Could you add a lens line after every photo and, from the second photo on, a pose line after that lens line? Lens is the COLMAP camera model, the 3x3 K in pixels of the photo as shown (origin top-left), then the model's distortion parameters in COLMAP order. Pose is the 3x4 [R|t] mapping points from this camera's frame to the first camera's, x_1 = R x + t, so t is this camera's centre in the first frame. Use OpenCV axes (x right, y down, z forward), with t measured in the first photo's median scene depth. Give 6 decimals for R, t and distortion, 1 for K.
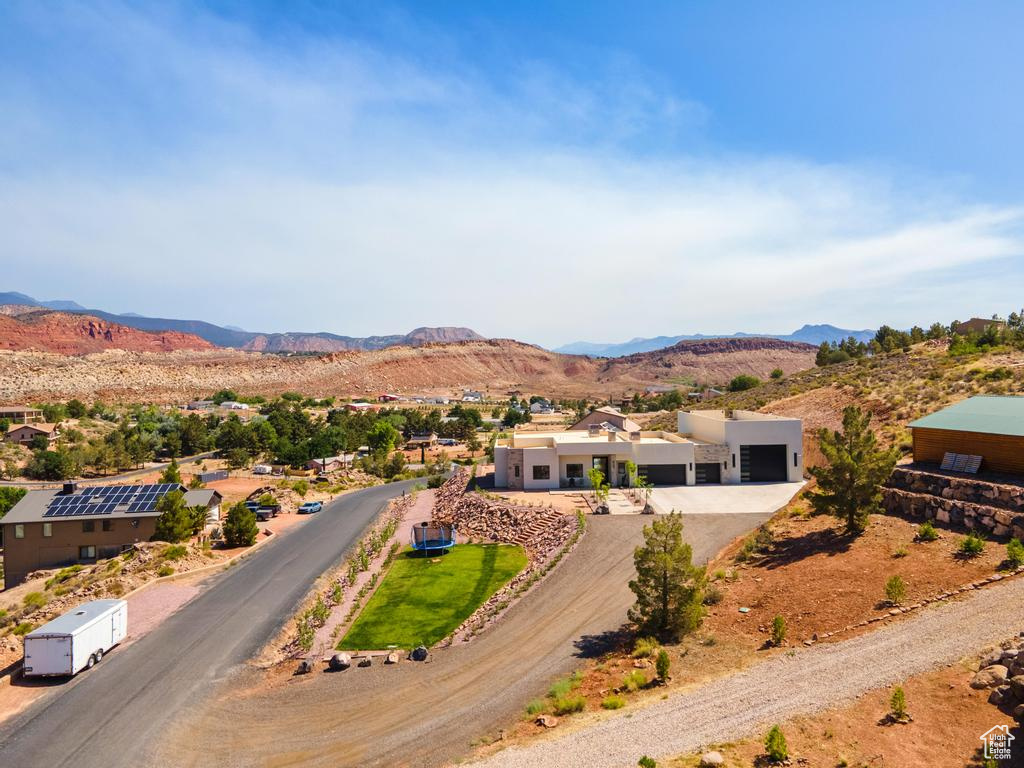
lens RADIAL K [[746.5, 0, 512.0], [0, 746.5, 384.0], [0, 0, 1]] dist [0.033605, 0.025299]
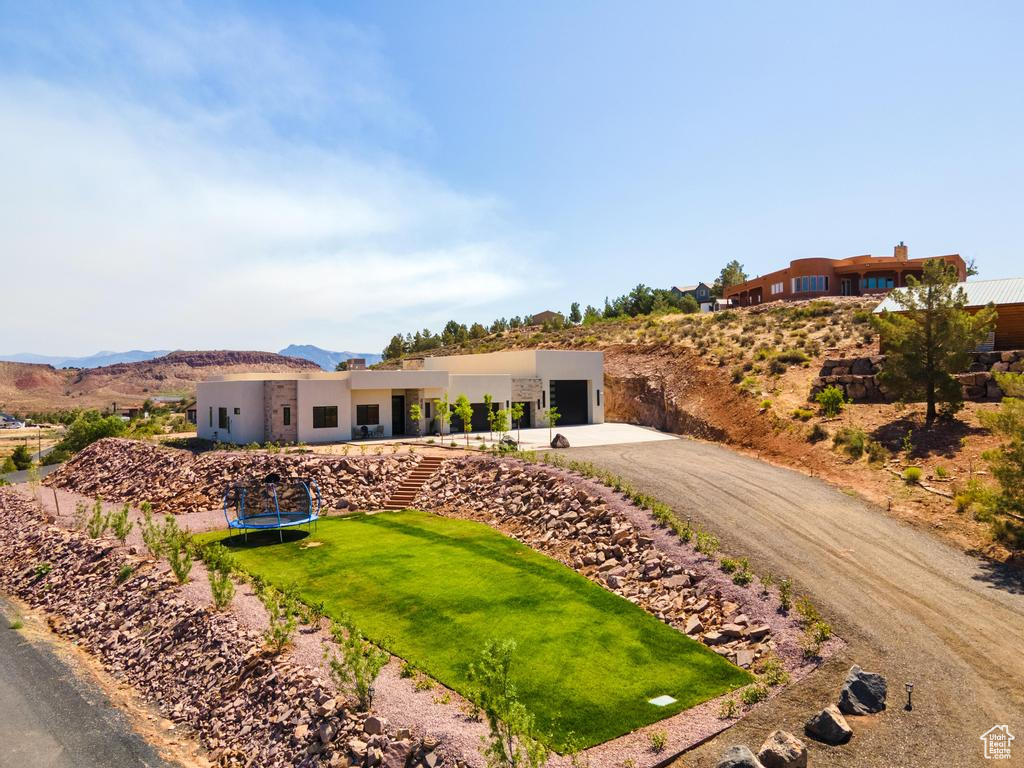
lens RADIAL K [[746.5, 0, 512.0], [0, 746.5, 384.0], [0, 0, 1]] dist [0.033605, 0.025299]
pose [[0.788751, 0.009260, 0.614643, -0.034178], [0.006084, 0.999720, -0.022868, 0.015658], [-0.614683, 0.021777, 0.788473, 0.057943]]
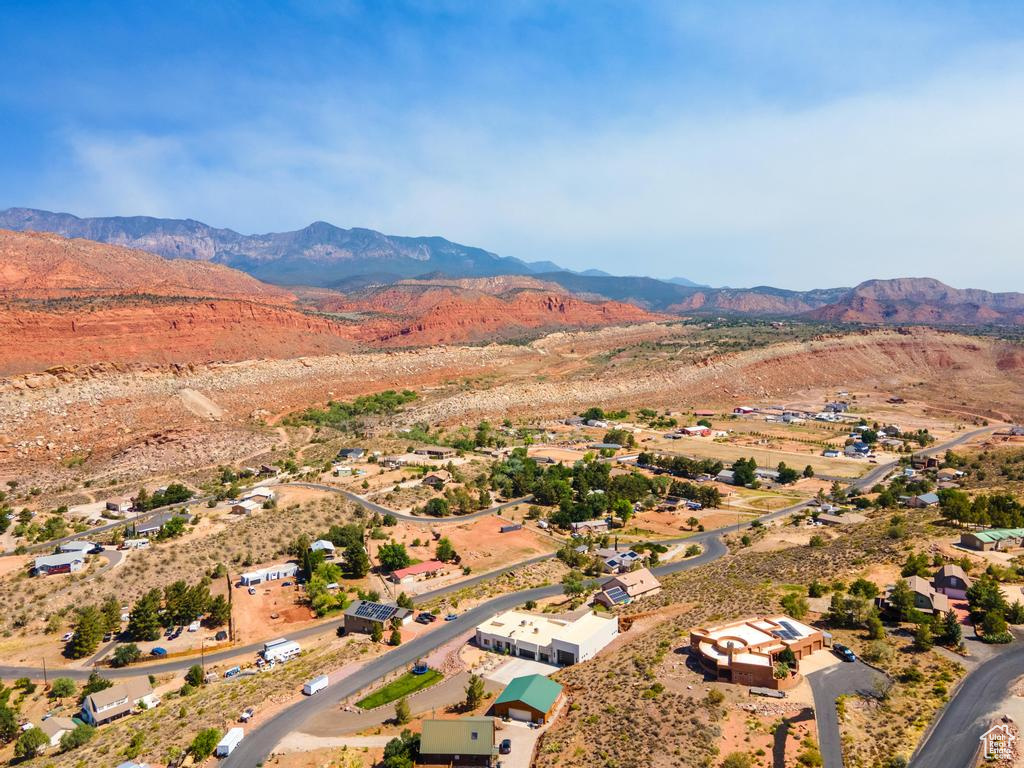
lens RADIAL K [[746.5, 0, 512.0], [0, 746.5, 384.0], [0, 0, 1]] dist [0.033605, 0.025299]
pose [[0.837158, 0.049432, -0.544723, 0.222109], [-0.010707, 0.997198, 0.074037, -0.144984], [0.546856, -0.056148, 0.835342, -0.162202]]
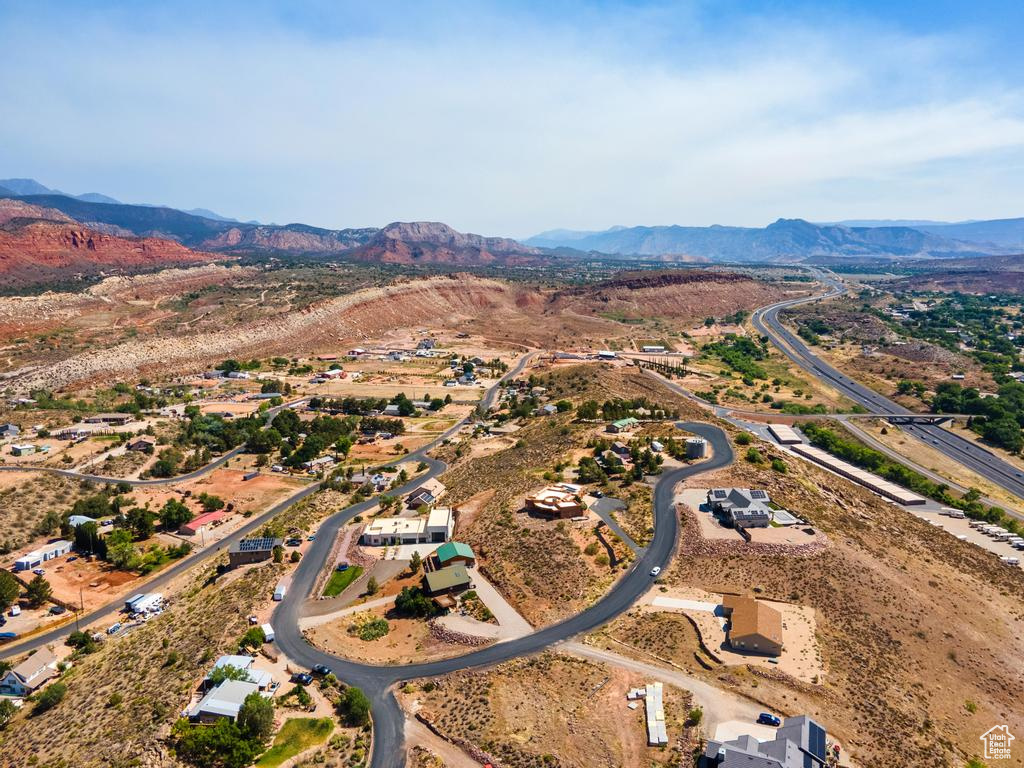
lens RADIAL K [[746.5, 0, 512.0], [0, 746.5, 384.0], [0, 0, 1]] dist [0.033605, 0.025299]
pose [[0.999574, 0.005687, 0.028618, 0.088844], [-0.009978, 0.988313, 0.152108, -0.180493], [-0.027418, -0.152329, 0.987949, -0.379186]]
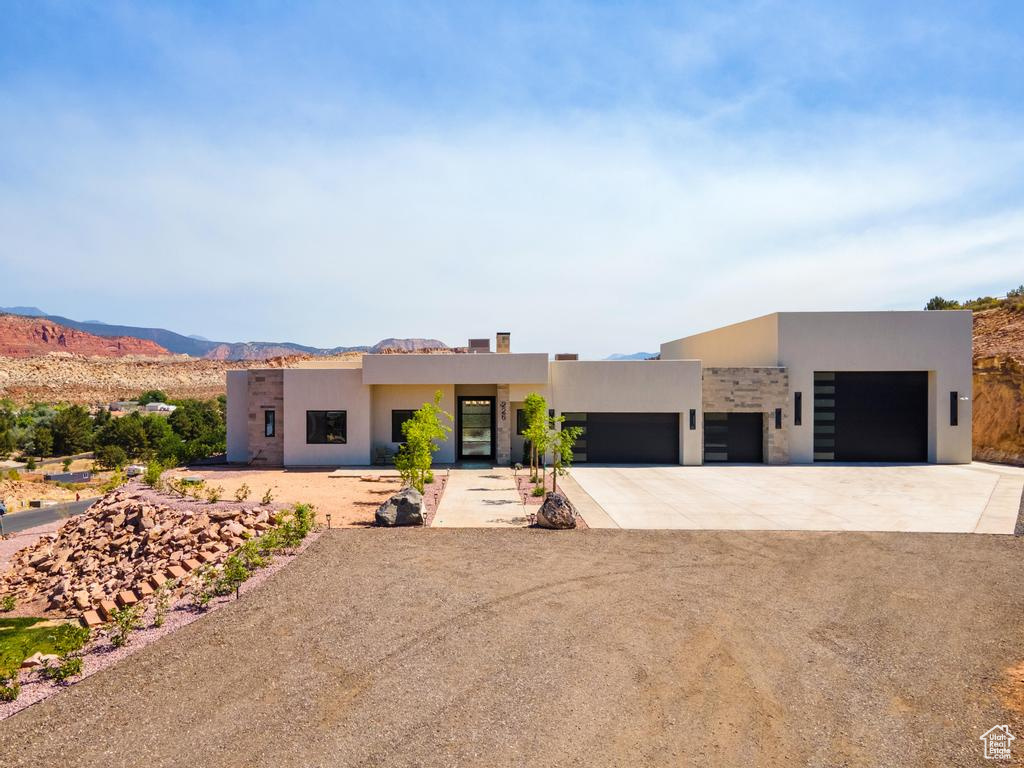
lens RADIAL K [[775.4, 0, 456.7], [0, 775.4, 402.9], [0, 0, 1]] dist [0.035896, 0.047856]
pose [[0.999256, 0.016698, -0.034779, 0.018597], [-0.016558, 0.999854, 0.004323, 0.015119], [0.034846, -0.003744, 0.999386, 0.084885]]
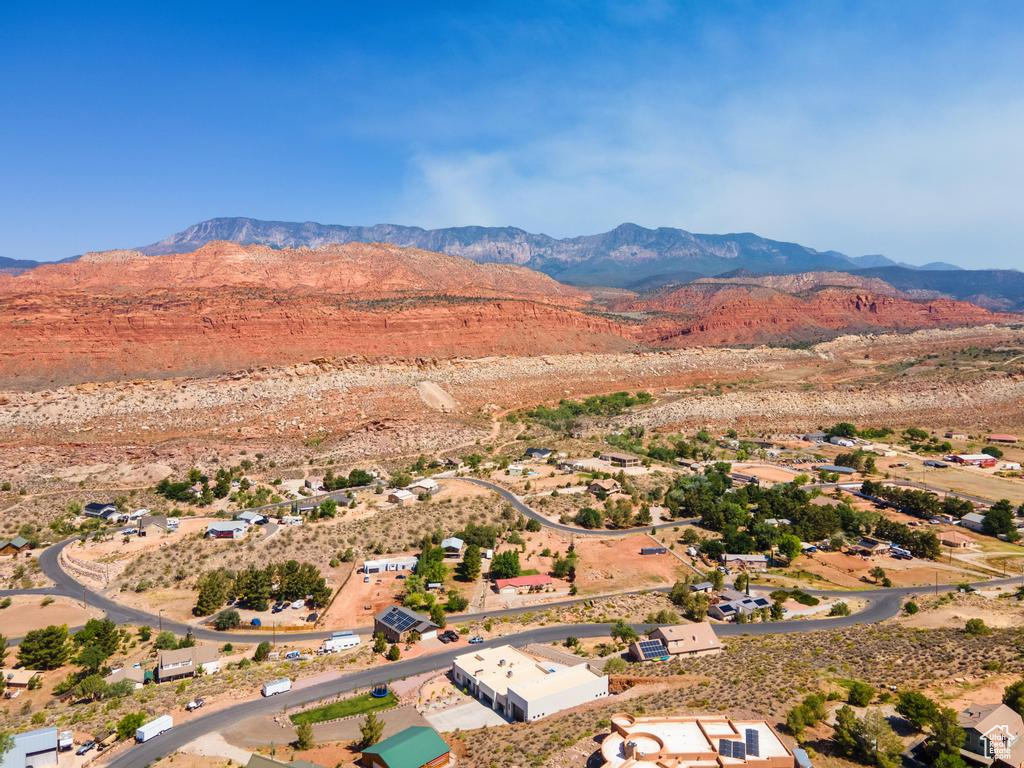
lens RADIAL K [[746.5, 0, 512.0], [0, 746.5, 384.0], [0, 0, 1]] dist [0.033605, 0.025299]
pose [[0.555250, 0.080462, -0.827782, 0.298846], [-0.023150, 0.996419, 0.081325, -0.147715], [0.831361, -0.025993, 0.555125, -0.022302]]
